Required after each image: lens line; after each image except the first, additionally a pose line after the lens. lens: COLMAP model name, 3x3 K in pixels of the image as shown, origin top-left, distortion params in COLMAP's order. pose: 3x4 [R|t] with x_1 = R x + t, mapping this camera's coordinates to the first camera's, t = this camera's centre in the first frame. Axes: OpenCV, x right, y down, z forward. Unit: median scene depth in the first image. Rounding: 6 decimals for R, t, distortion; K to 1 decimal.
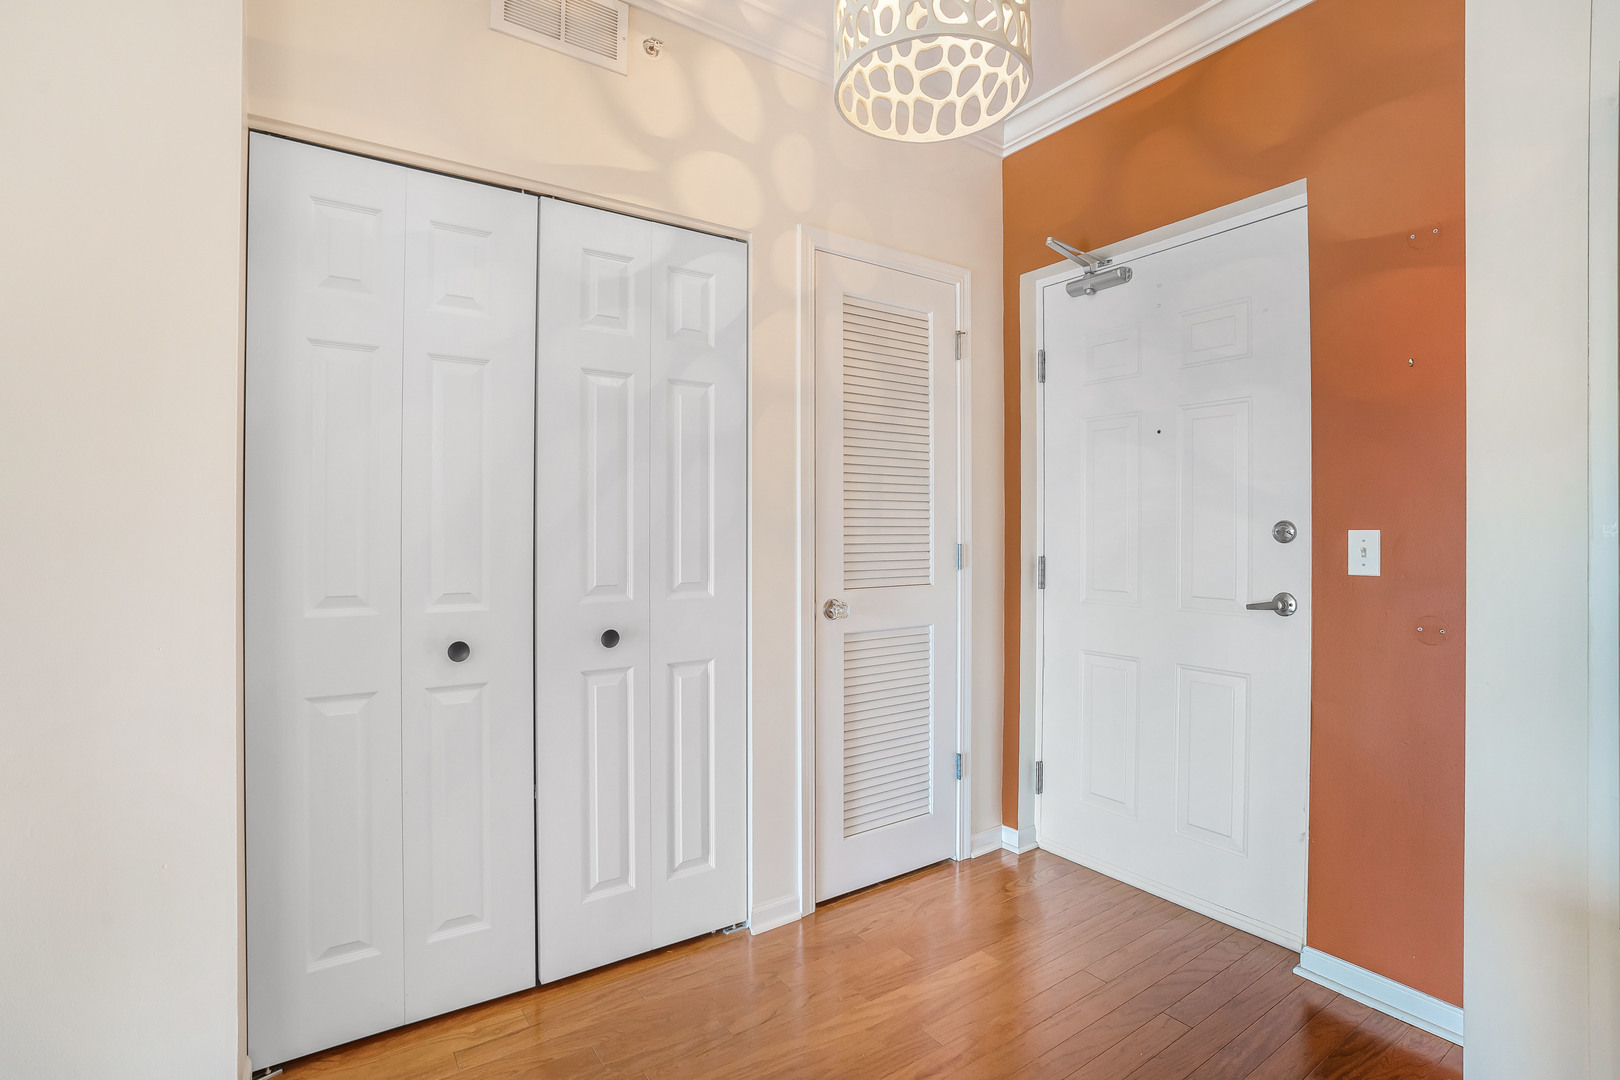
lens RADIAL K [[770.6, 0, 811.4], [0, 770.6, 539.6], [0, 0, 1]] dist [-0.045048, 0.014928]
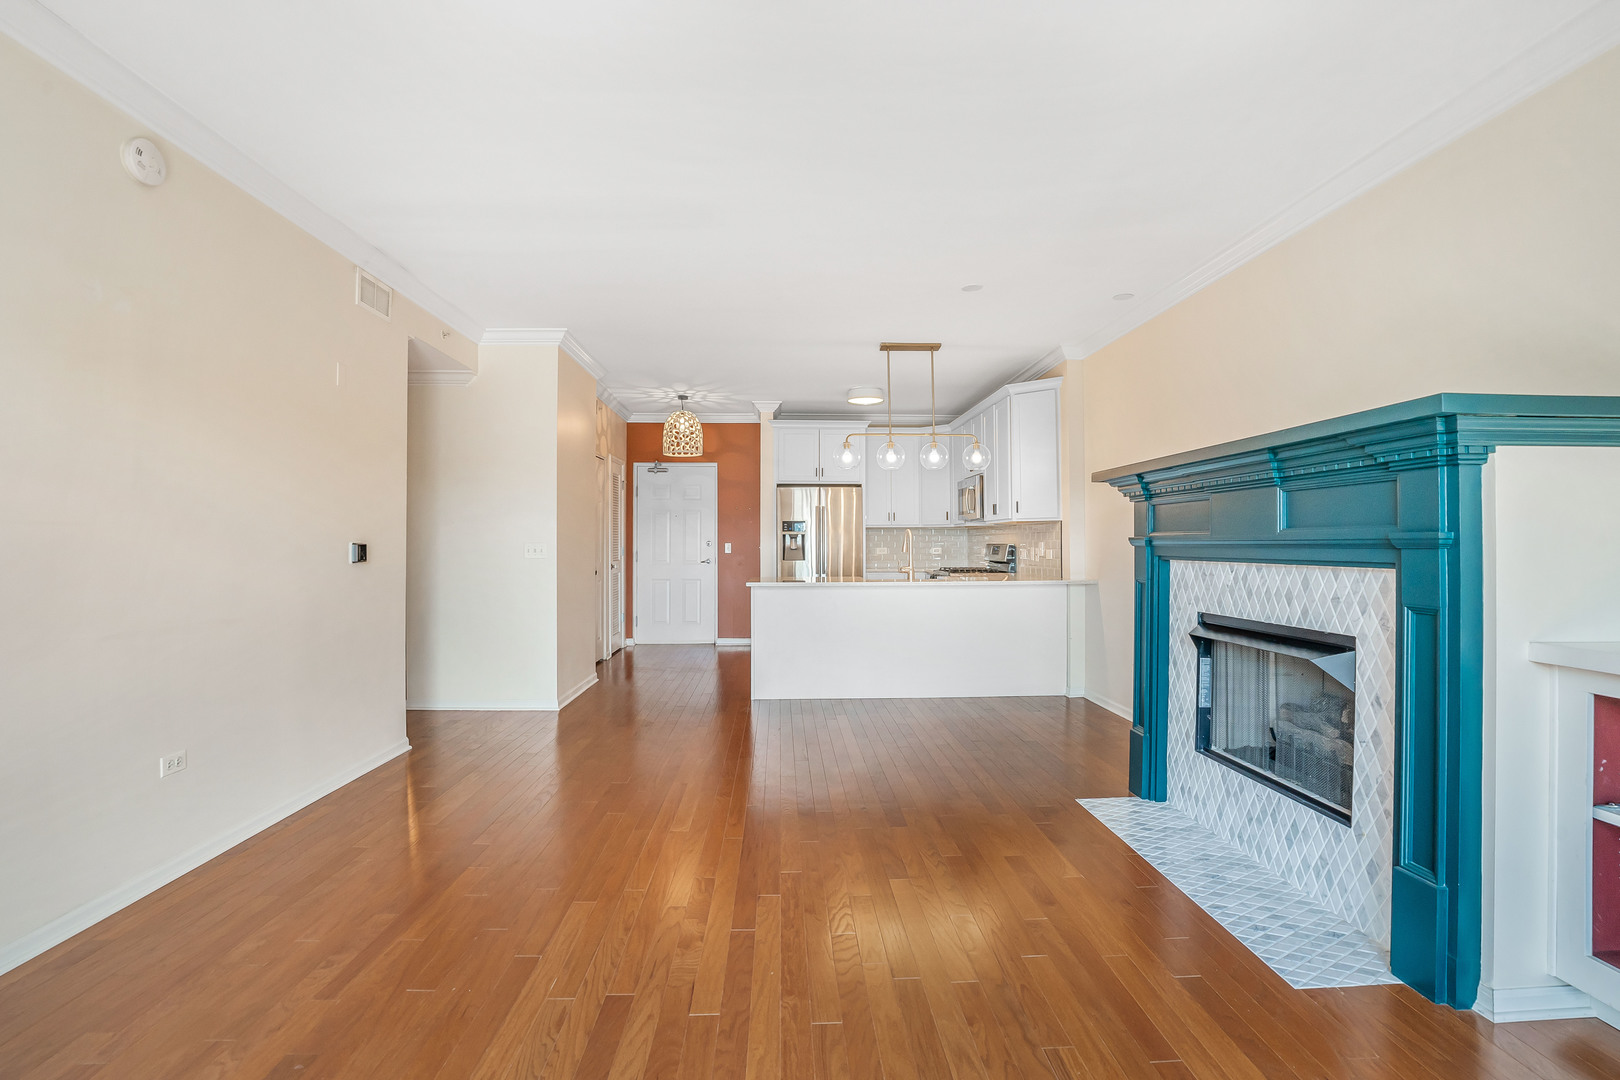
lens RADIAL K [[770.6, 0, 802.8], [0, 770.6, 544.1], [0, 0, 1]] dist [-0.045048, 0.014928]
pose [[0.547100, 0.001165, 0.837066, -2.097191], [0.006936, 0.999958, -0.005925, 0.017147], [-0.837038, 0.009048, 0.547069, -1.384906]]
